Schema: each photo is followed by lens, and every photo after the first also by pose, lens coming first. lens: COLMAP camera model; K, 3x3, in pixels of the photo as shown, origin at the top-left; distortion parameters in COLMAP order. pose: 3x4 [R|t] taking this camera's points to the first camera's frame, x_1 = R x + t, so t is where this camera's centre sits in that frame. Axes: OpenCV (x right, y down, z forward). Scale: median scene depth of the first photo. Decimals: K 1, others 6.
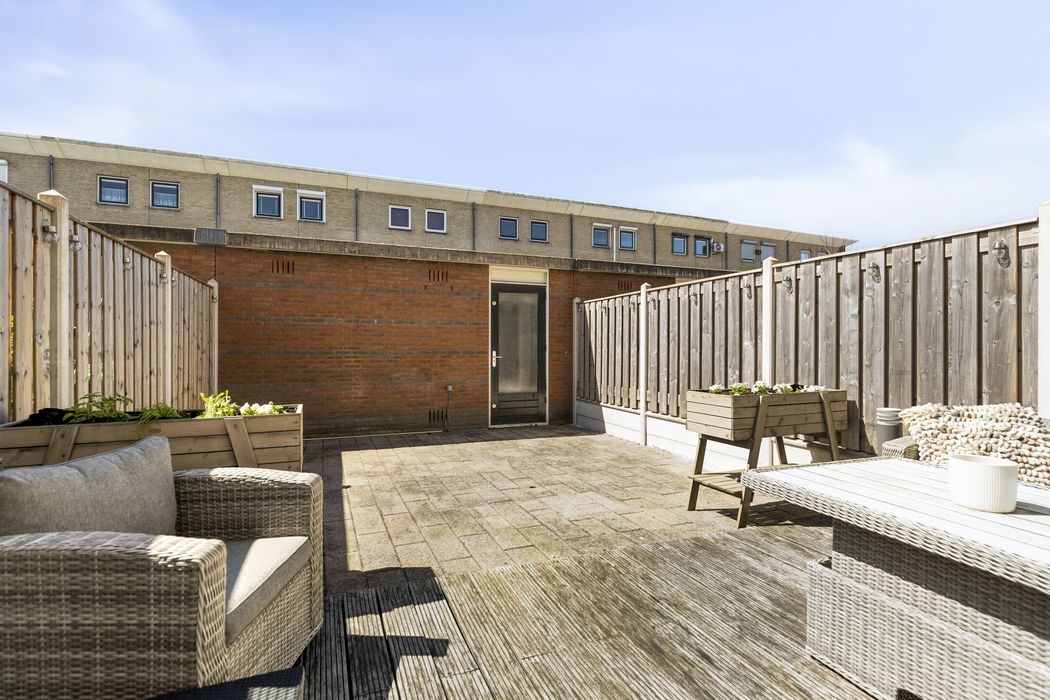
lens RADIAL K [[508.0, 0, 521.6], [0, 508.0, 347.2], [0, 0, 1]] dist [-0.001290, -0.000050]
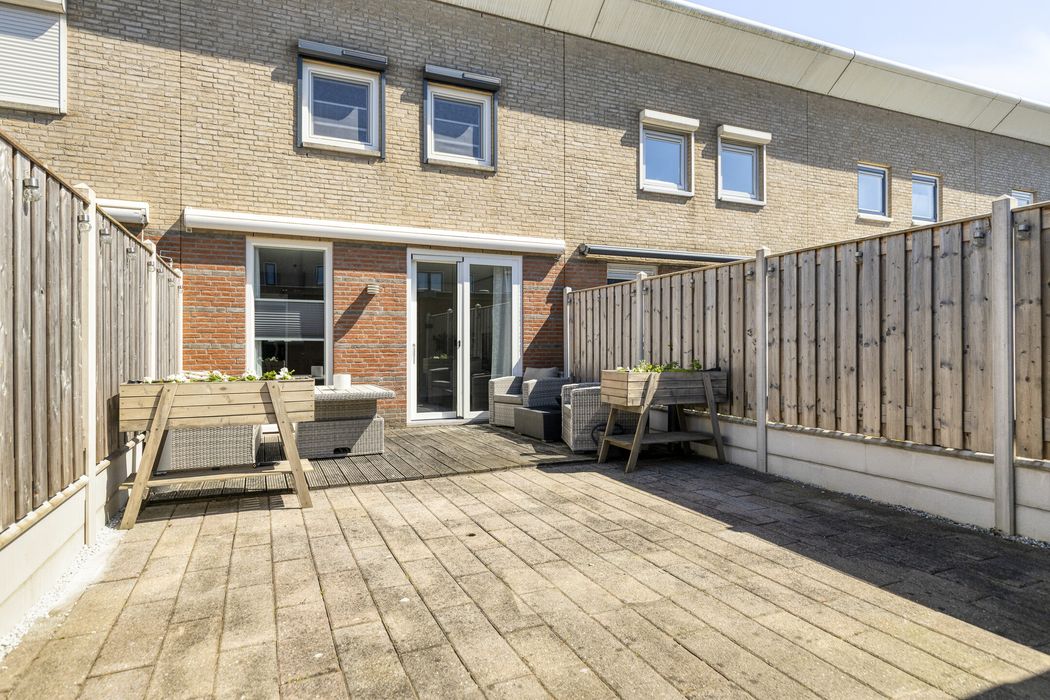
lens RADIAL K [[575.1, 0, 518.8], [0, 575.1, 346.0], [0, 0, 1]] dist [0.000909, -0.000029]
pose [[-0.999464, -0.001880, -0.032693, -0.020930], [-0.001847, 0.999998, -0.001061, 0.023830], [0.032695, -0.001000, -0.999465, 2.130519]]
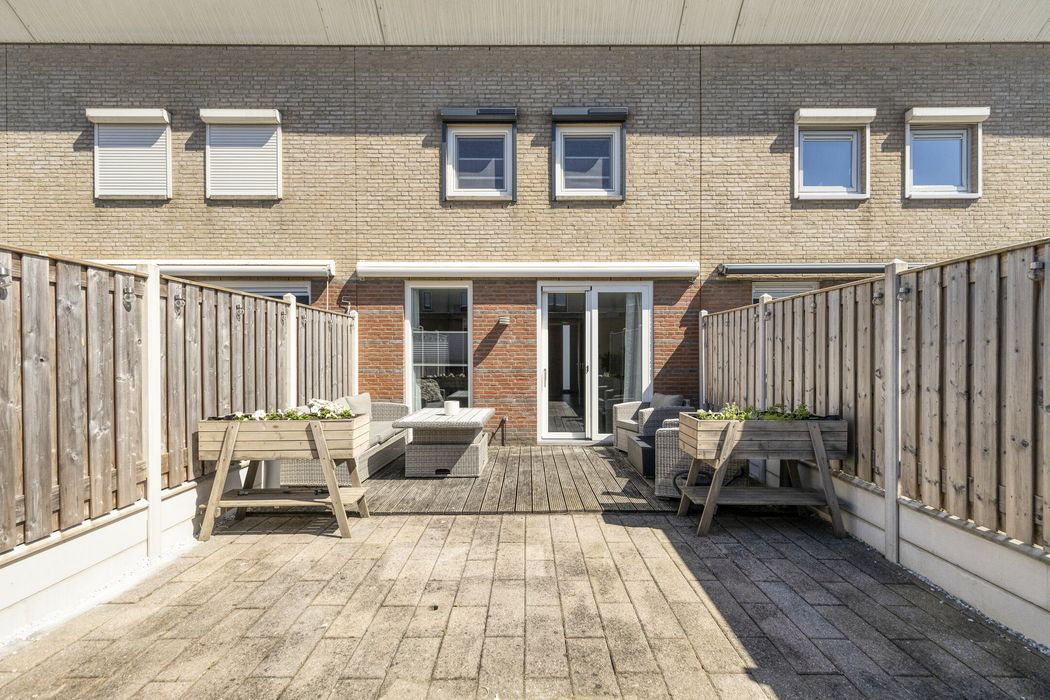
lens RADIAL K [[484.4, 0, 528.6], [0, 484.4, 357.3], [0, 0, 1]] dist [0.006765, -0.001480]
pose [[-0.929298, -0.004507, 0.369302, -0.372552], [-0.001397, 0.999961, 0.008688, -0.051201], [-0.369327, 0.007558, -0.929269, 1.814165]]
